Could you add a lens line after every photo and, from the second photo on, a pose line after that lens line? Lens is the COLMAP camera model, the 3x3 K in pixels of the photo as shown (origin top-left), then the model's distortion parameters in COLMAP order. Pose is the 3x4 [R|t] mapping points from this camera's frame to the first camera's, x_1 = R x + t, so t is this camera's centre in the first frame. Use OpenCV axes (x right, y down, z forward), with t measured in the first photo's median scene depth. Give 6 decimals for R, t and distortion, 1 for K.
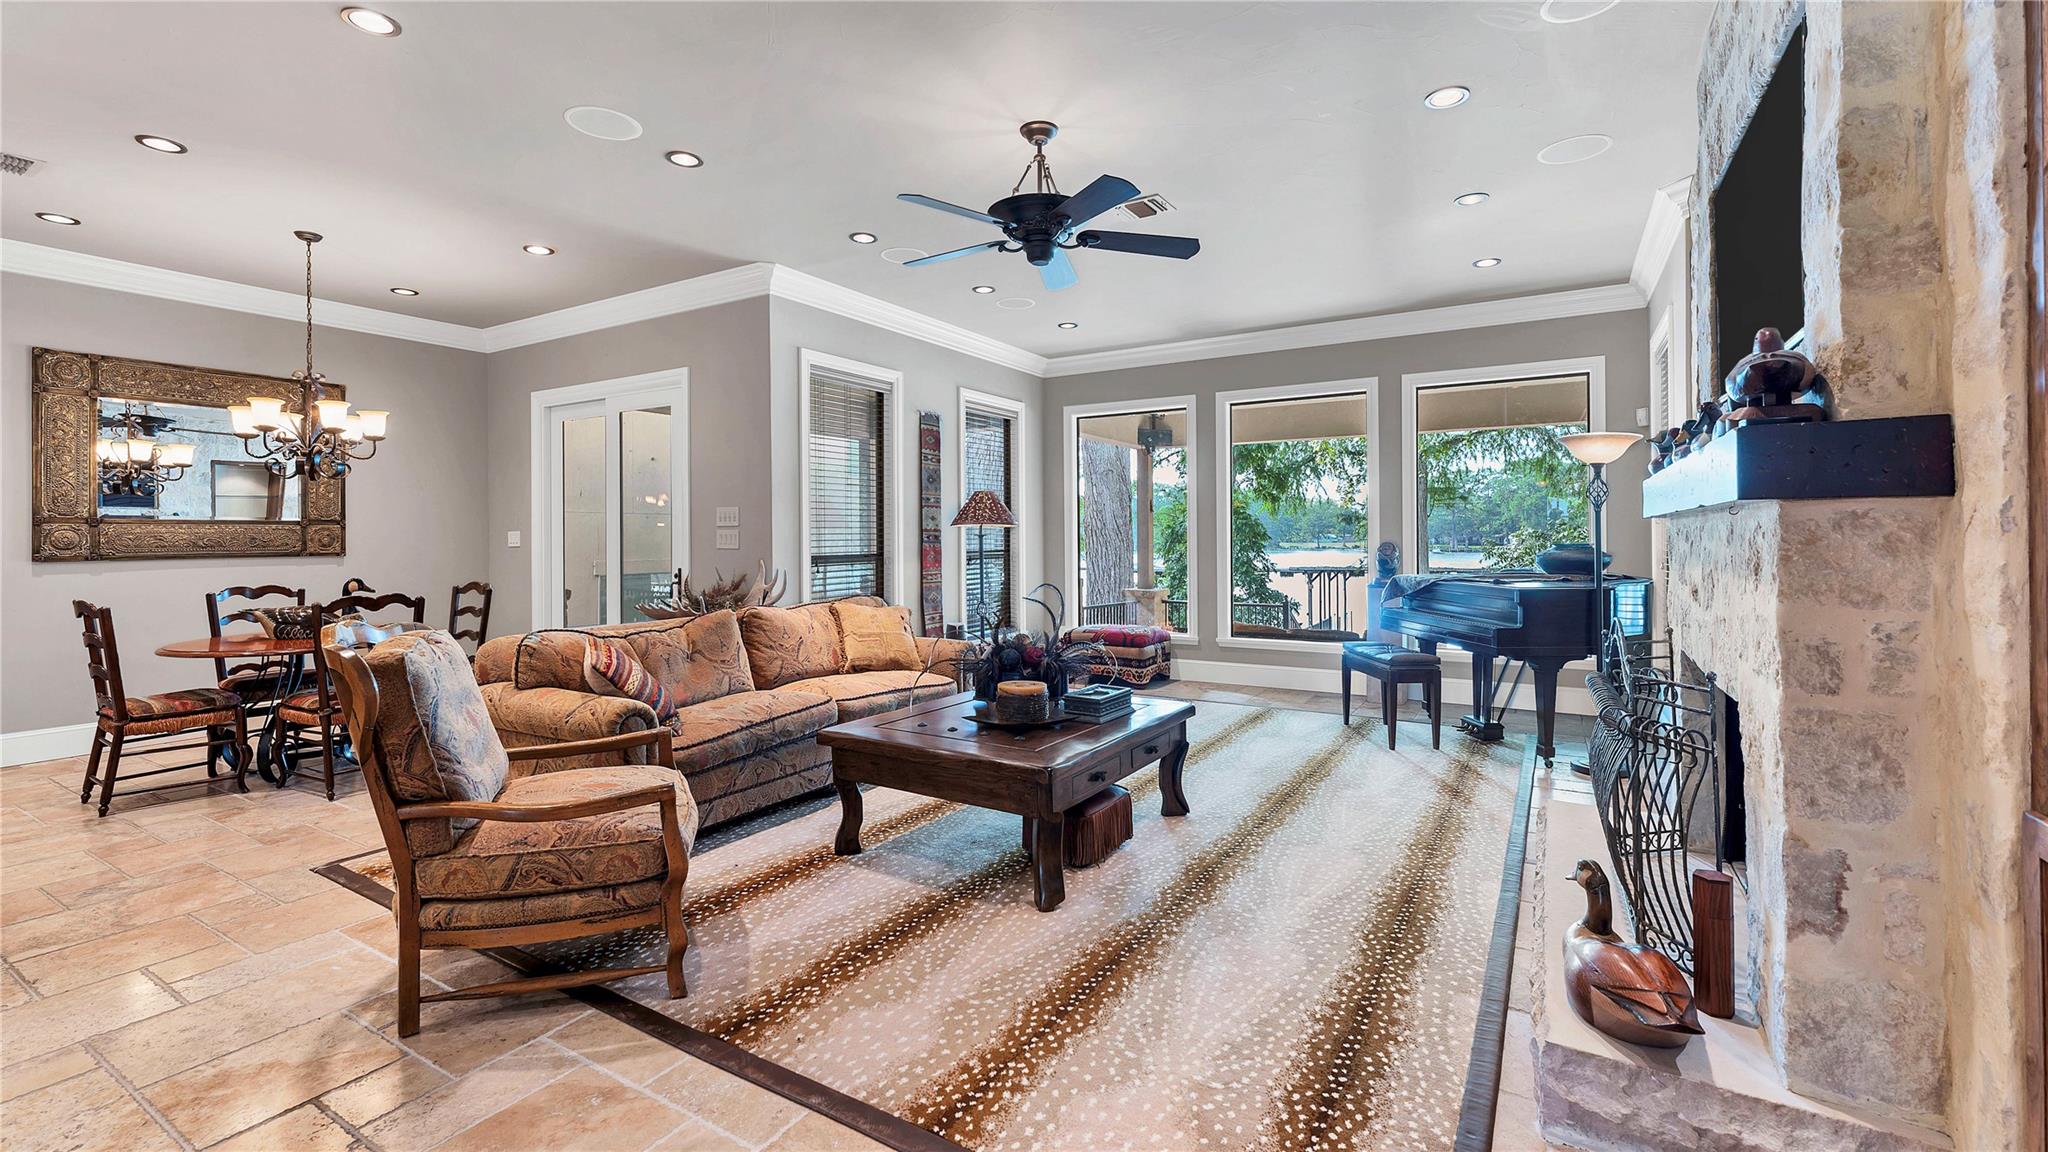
lens RADIAL K [[857.9, 0, 1027.6], [0, 857.9, 533.6], [0, 0, 1]] dist [0.001467, 0.000706]
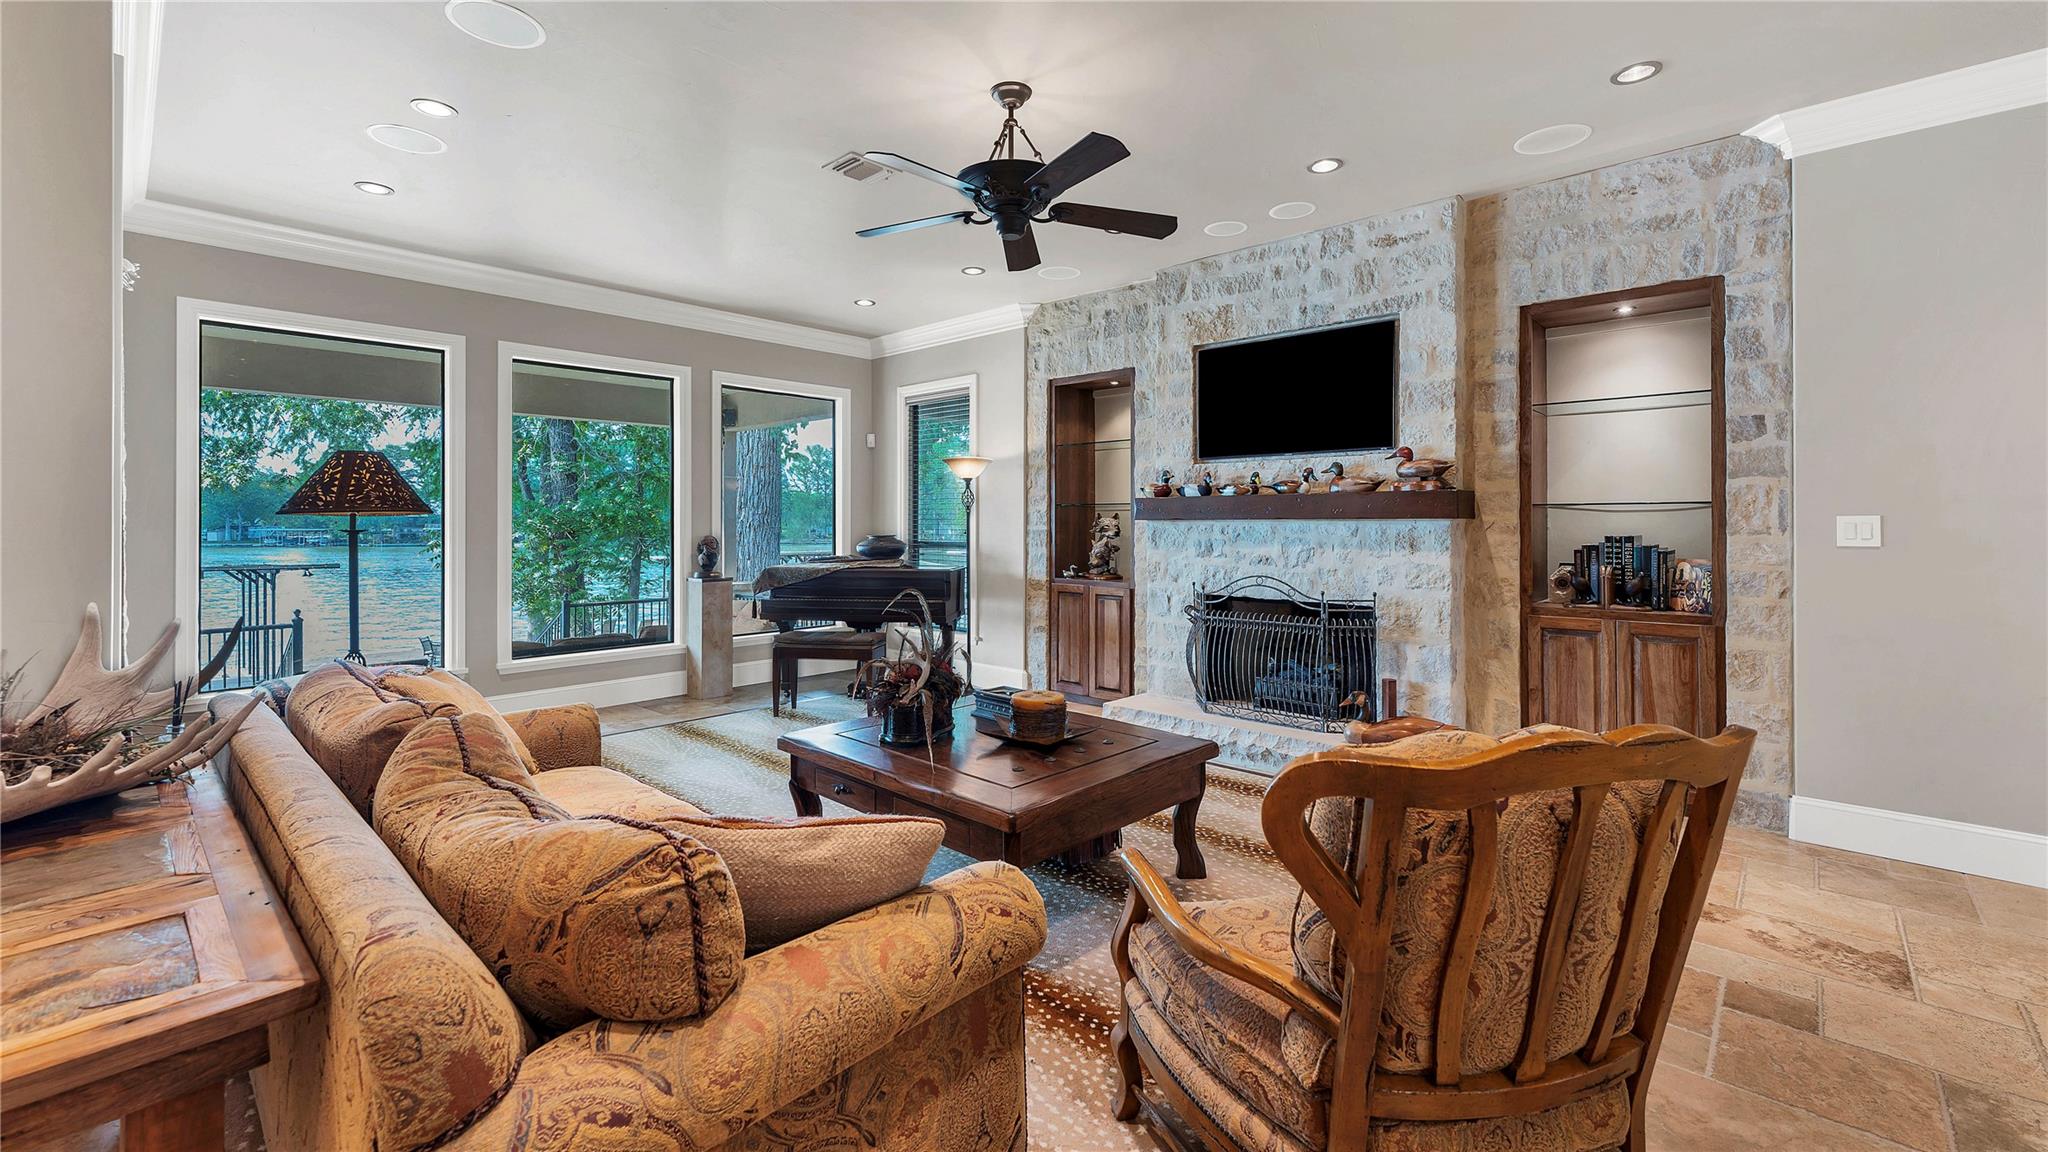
lens RADIAL K [[861.7, 0, 1026.0], [0, 861.7, 516.4], [0, 0, 1]] dist [-0.001812, -0.000158]
pose [[0.209980, 0.011860, 0.977634, -0.623452], [-0.003966, 0.999929, -0.011279, -0.004533], [-0.977698, -0.001509, 0.210012, 0.562053]]
